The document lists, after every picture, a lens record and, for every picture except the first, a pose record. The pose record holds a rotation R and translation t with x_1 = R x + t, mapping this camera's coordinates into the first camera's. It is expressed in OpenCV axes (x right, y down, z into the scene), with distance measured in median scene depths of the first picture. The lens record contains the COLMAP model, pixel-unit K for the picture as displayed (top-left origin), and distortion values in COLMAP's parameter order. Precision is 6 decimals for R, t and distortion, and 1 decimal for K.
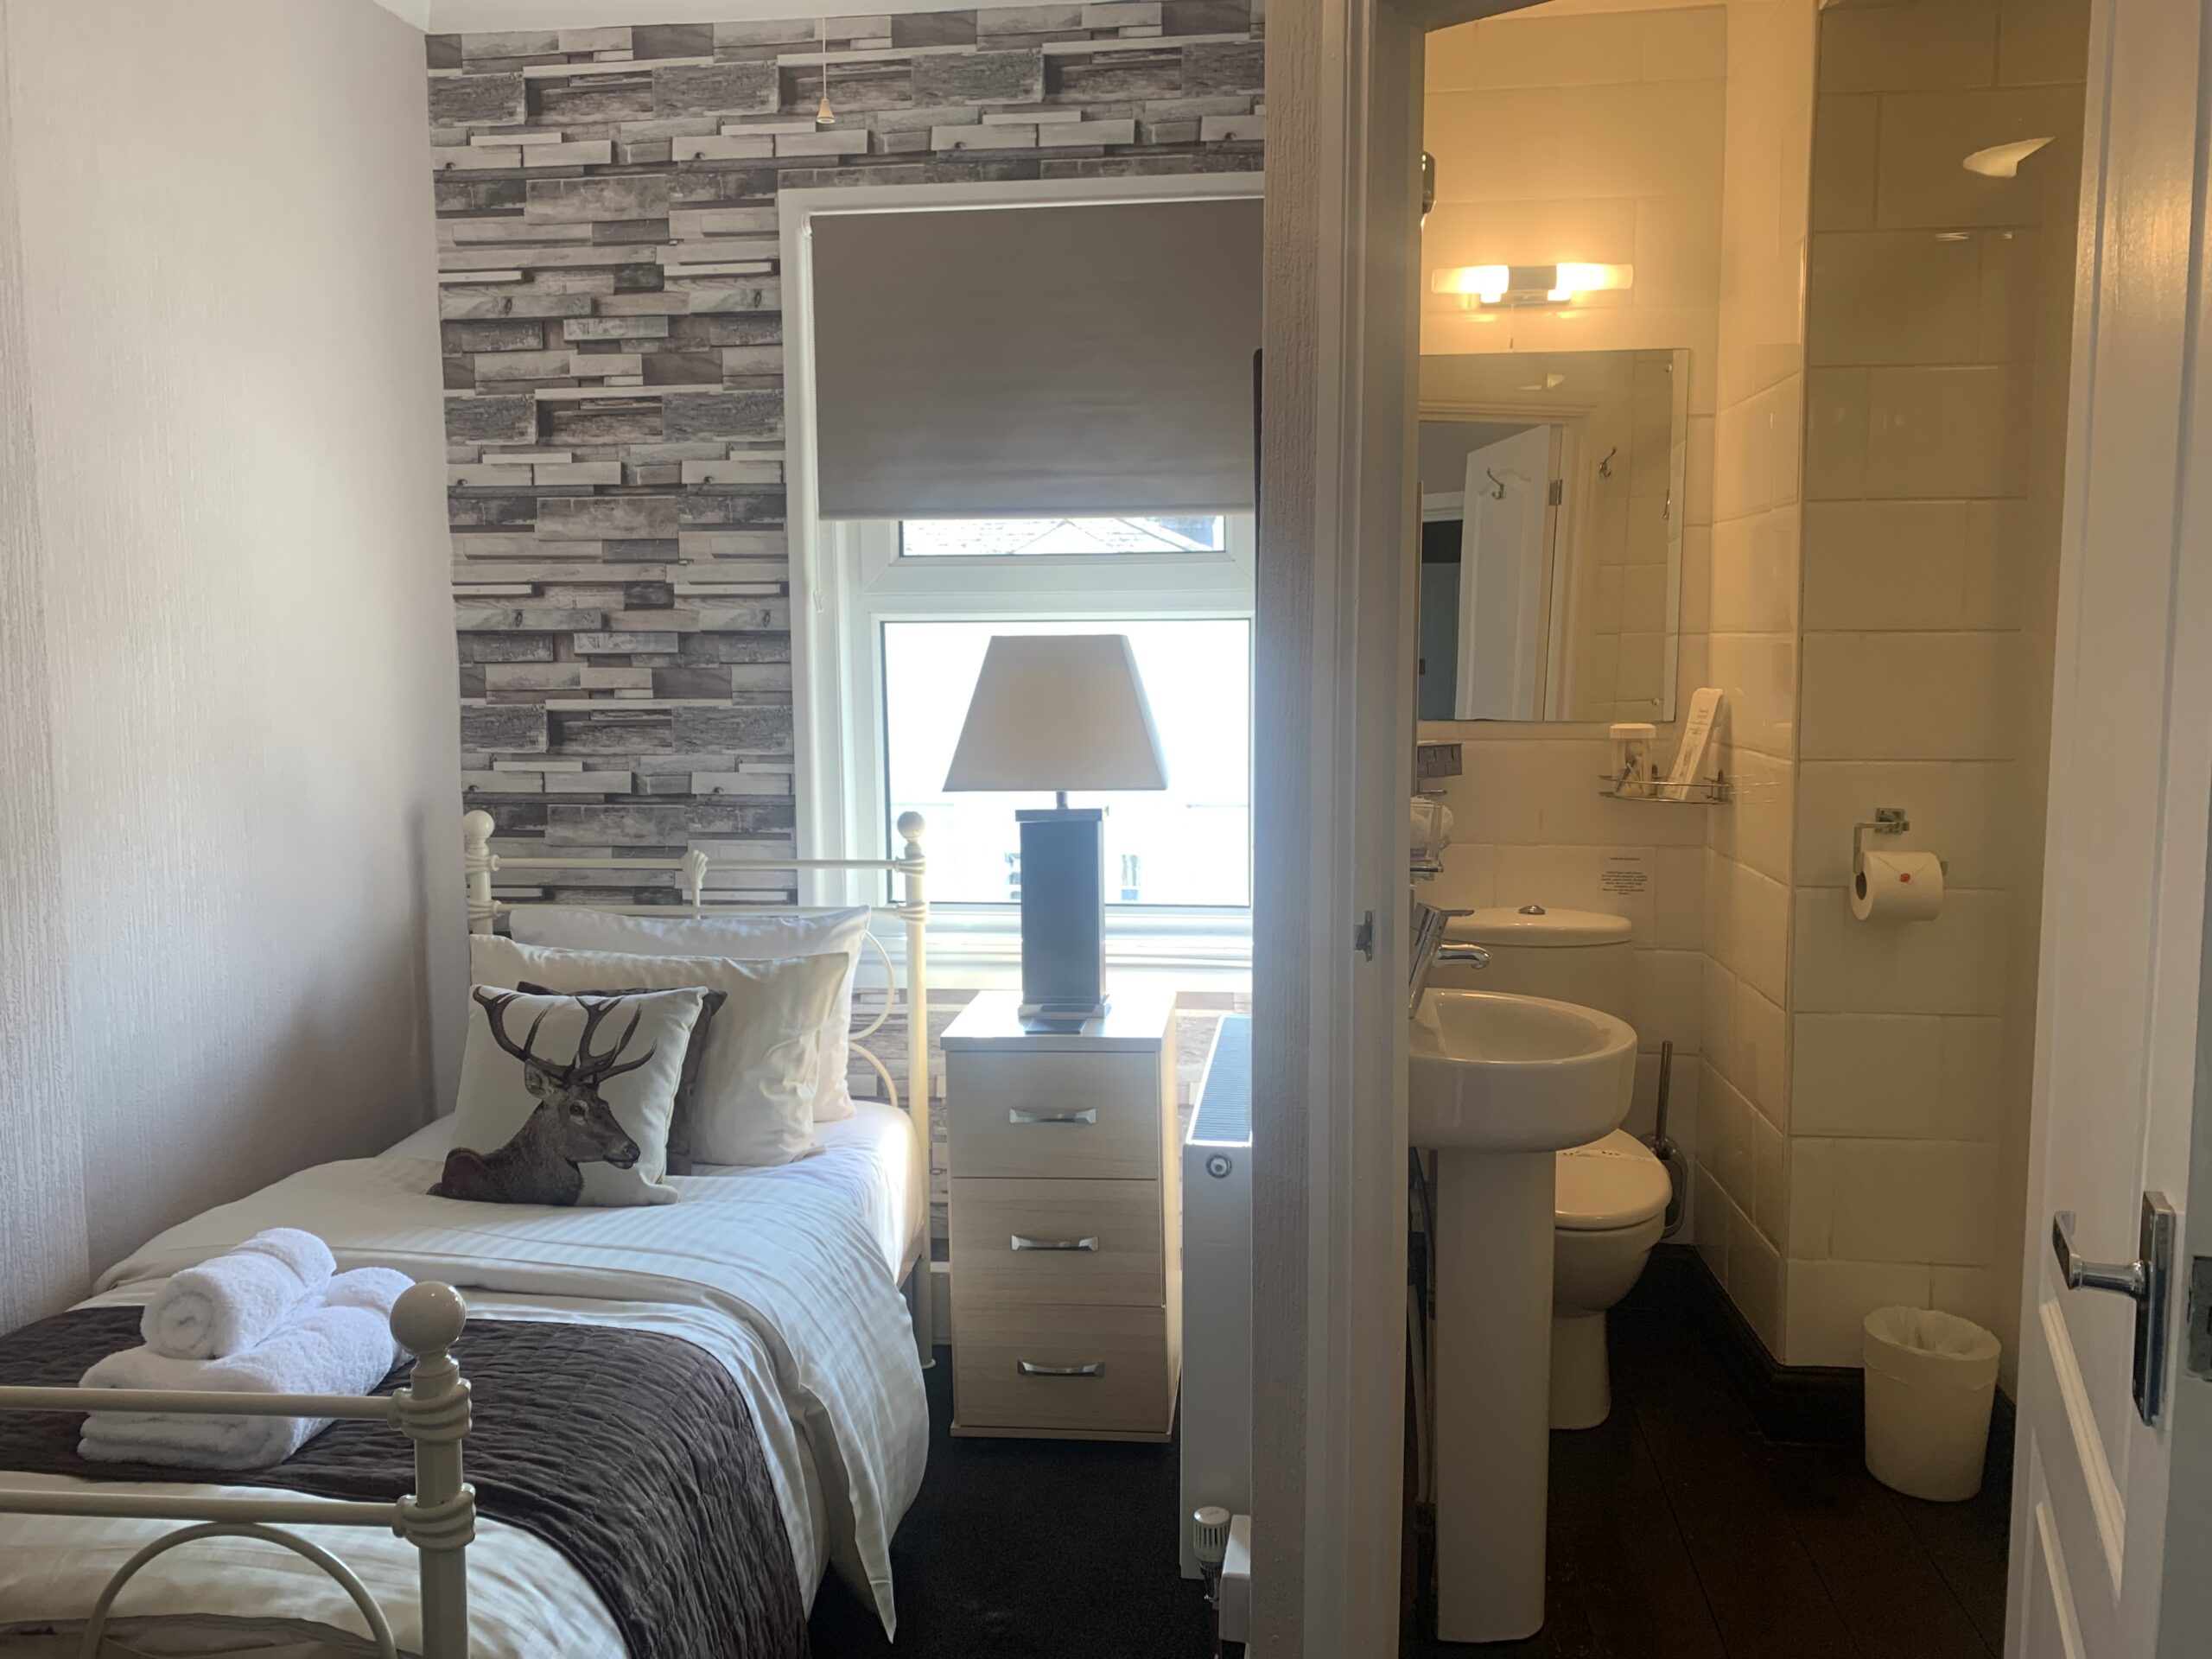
lens RADIAL K [[1684.4, 0, 1113.8], [0, 1684.4, 819.2], [0, 0, 1]] dist [0.039124, -0.054474]
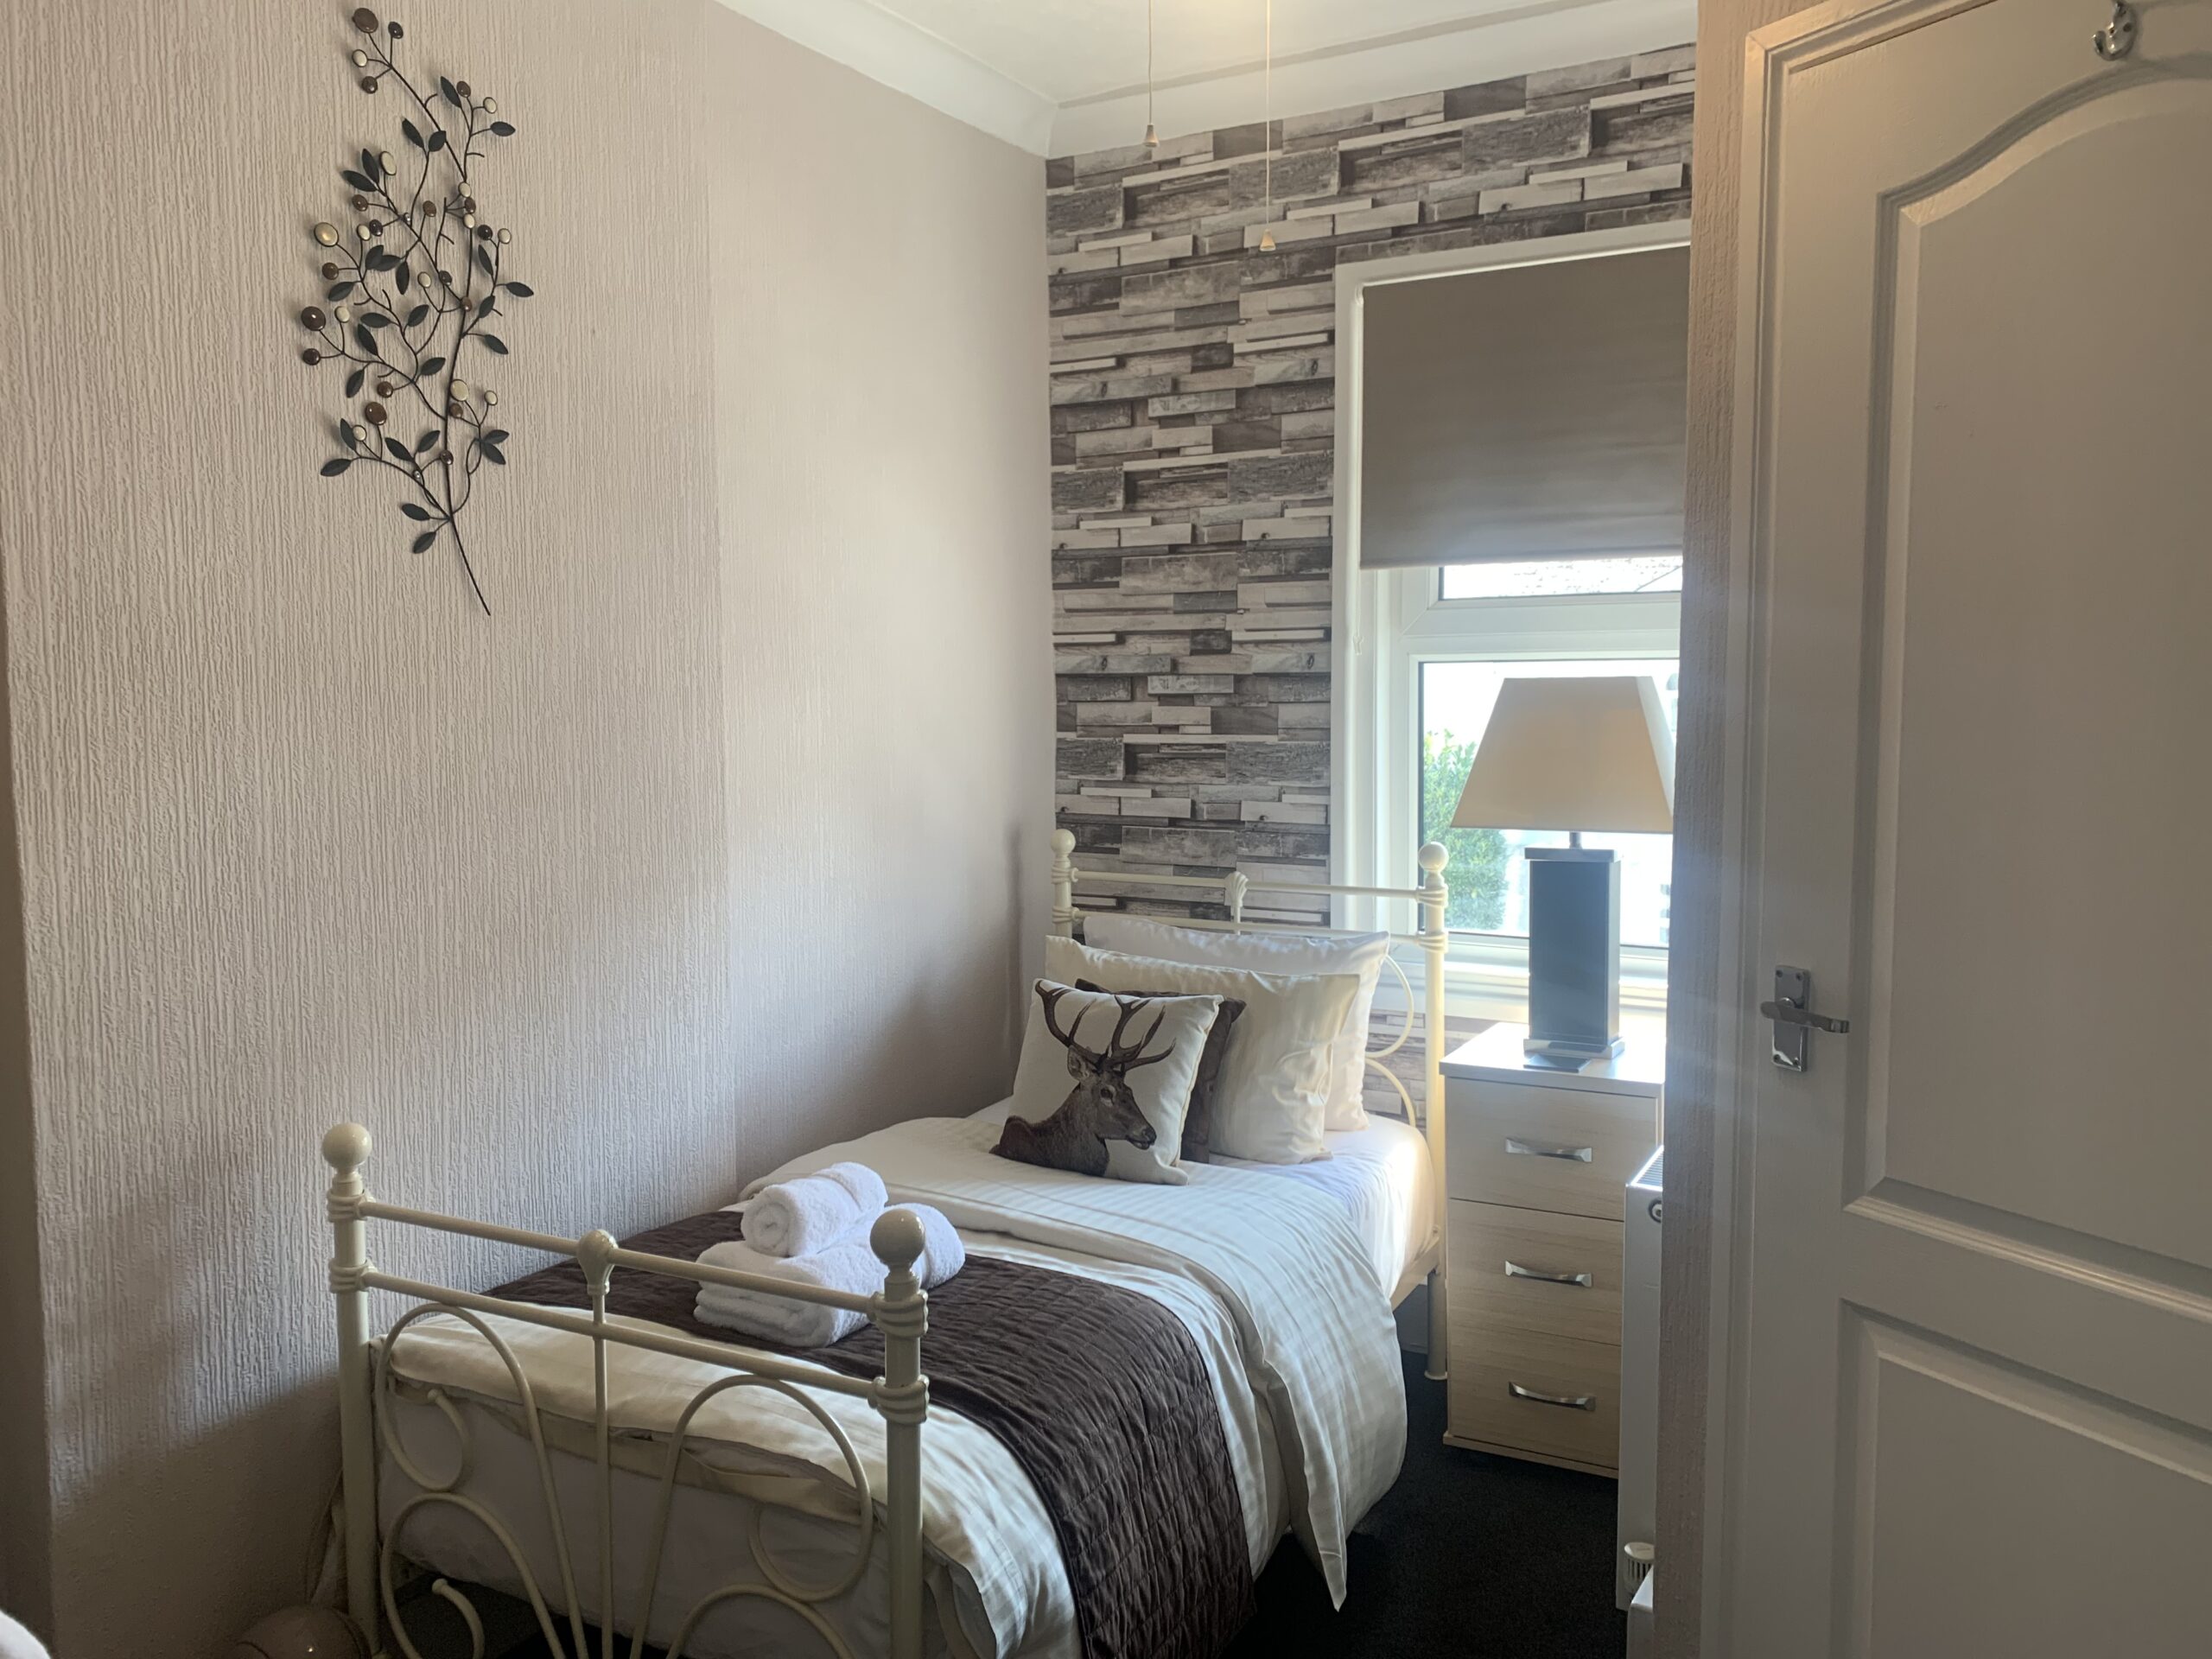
lens RADIAL K [[1684.4, 0, 1109.4], [0, 1684.4, 833.5], [0, 0, 1]] dist [0.039124, -0.054474]
pose [[0.921978, 0.038005, -0.385374, 0.102637], [-0.039332, 0.999216, 0.004444, -0.009019], [0.385240, 0.011060, 0.922750, -0.049944]]
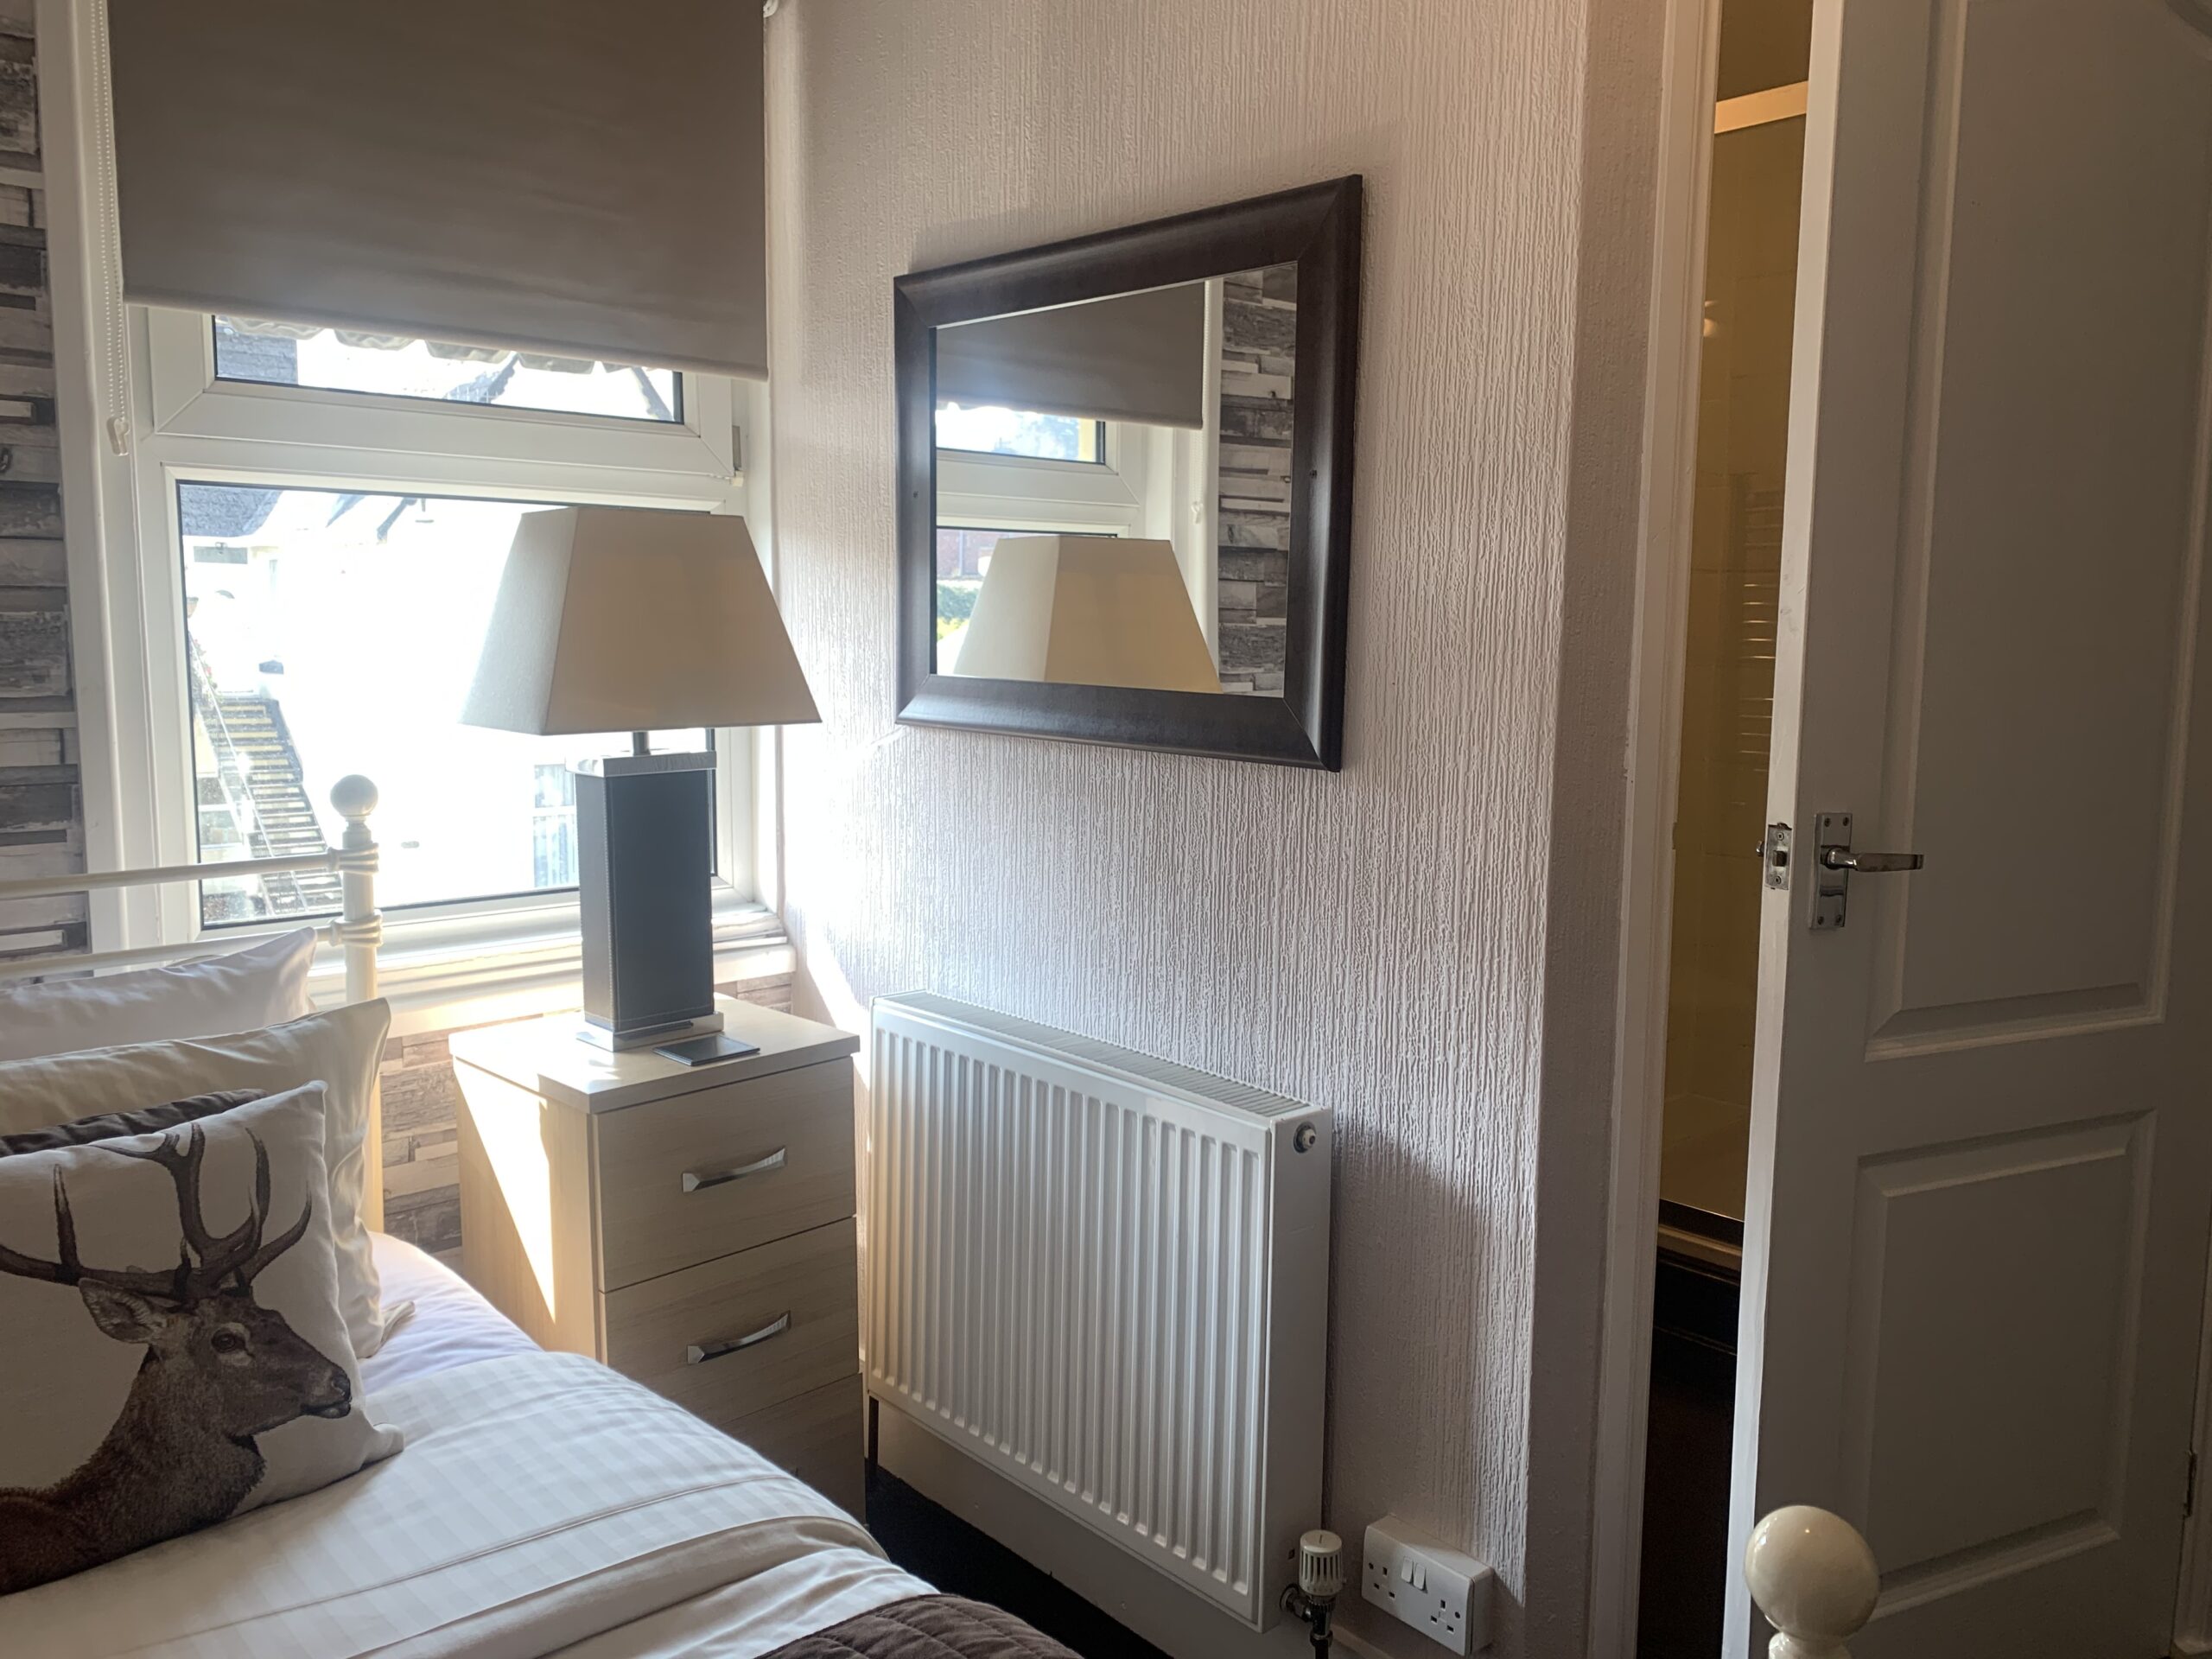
lens RADIAL K [[1684.4, 0, 1108.6], [0, 1684.4, 829.1], [0, 0, 1]] dist [0.039124, -0.054474]
pose [[0.640347, -0.079933, 0.763915, -0.461835], [0.062116, 0.996702, 0.052222, -0.000442], [-0.765570, 0.014011, 0.643200, 0.379337]]
